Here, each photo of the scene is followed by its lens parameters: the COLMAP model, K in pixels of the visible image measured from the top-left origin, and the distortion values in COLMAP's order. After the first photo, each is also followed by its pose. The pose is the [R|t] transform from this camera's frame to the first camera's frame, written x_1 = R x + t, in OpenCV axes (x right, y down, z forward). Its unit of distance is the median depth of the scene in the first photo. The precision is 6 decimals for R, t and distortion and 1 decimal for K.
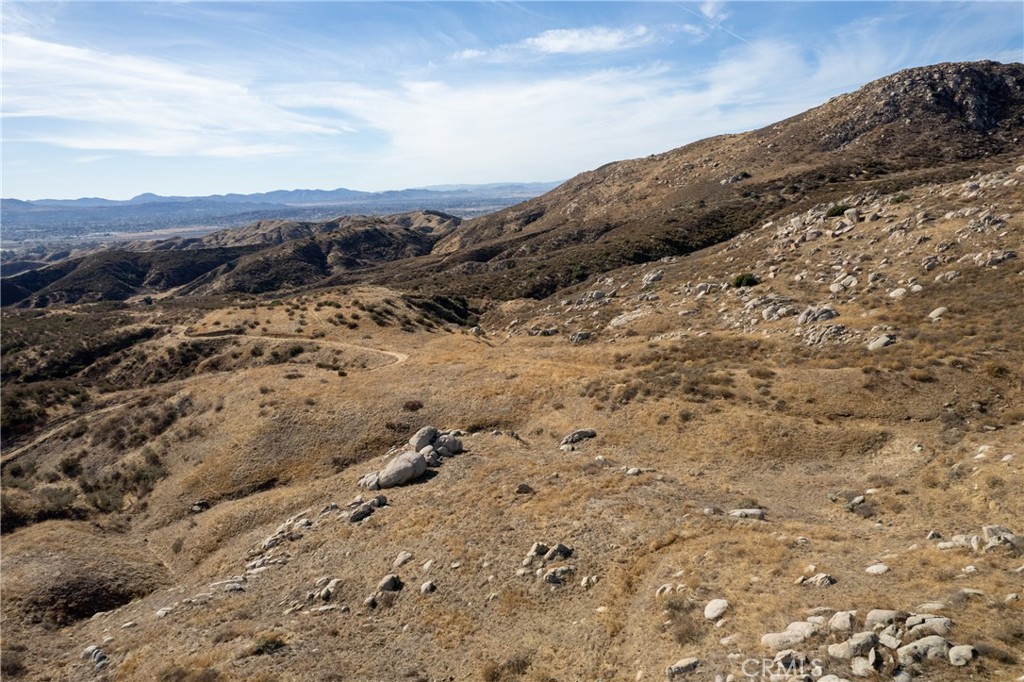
lens RADIAL K [[655.2, 0, 507.9], [0, 655.2, 346.0], [0, 0, 1]] dist [-0.076357, 0.071562]
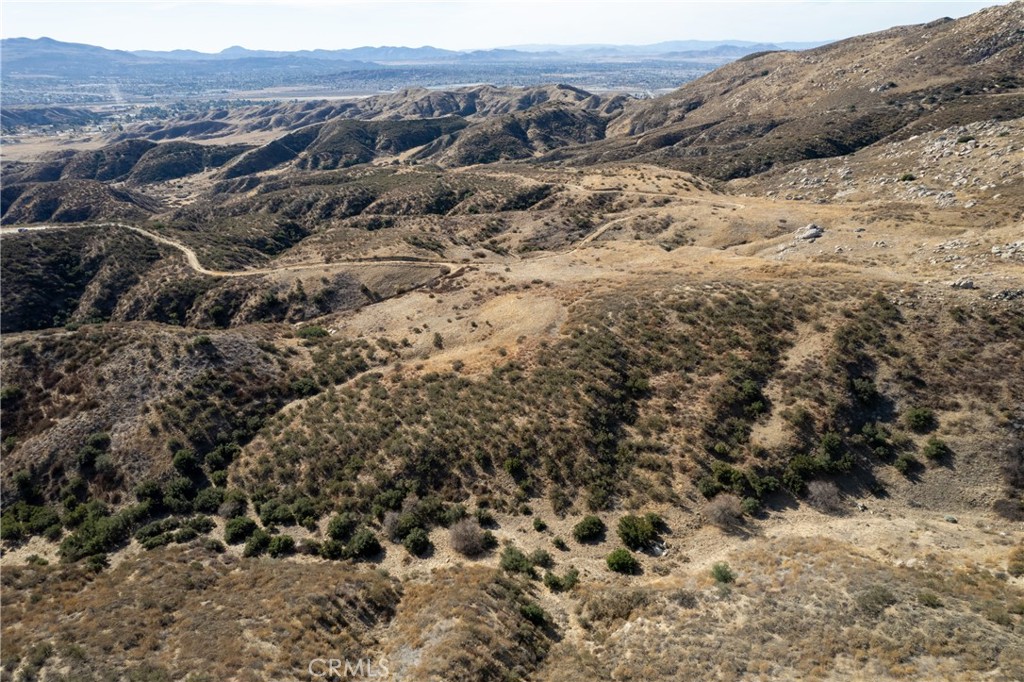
lens RADIAL K [[655.2, 0, 507.9], [0, 655.2, 345.6], [0, 0, 1]] dist [-0.076357, 0.071562]
pose [[0.992029, 0.073610, -0.102270, -0.529505], [-0.052595, 0.979435, 0.194785, 0.074245], [0.114505, -0.187854, 0.975500, -1.008928]]
